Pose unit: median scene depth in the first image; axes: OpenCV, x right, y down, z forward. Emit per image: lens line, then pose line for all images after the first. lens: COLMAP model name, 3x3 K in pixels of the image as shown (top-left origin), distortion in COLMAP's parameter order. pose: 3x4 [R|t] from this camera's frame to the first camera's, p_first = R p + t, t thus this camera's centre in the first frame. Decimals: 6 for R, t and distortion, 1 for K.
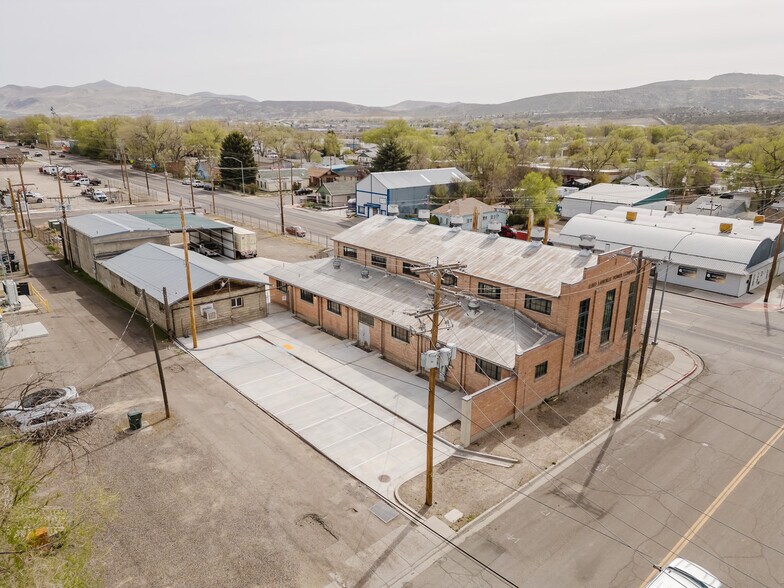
lens RADIAL K [[545.9, 0, 391.8], [0, 545.9, 295.5], [0, 0, 1]] dist [0.074286, -0.064750]
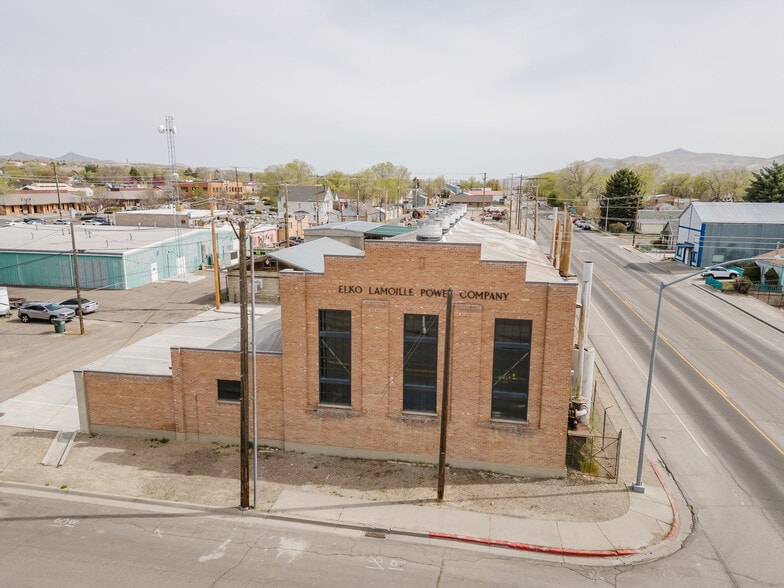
lens RADIAL K [[545.9, 0, 395.9], [0, 545.9, 292.1], [0, 0, 1]] dist [0.074286, -0.064750]
pose [[0.613814, 0.147262, -0.775594, 0.837299], [-0.235915, 0.971771, -0.002196, -0.025533], [0.753377, 0.184322, 0.631228, 0.655776]]
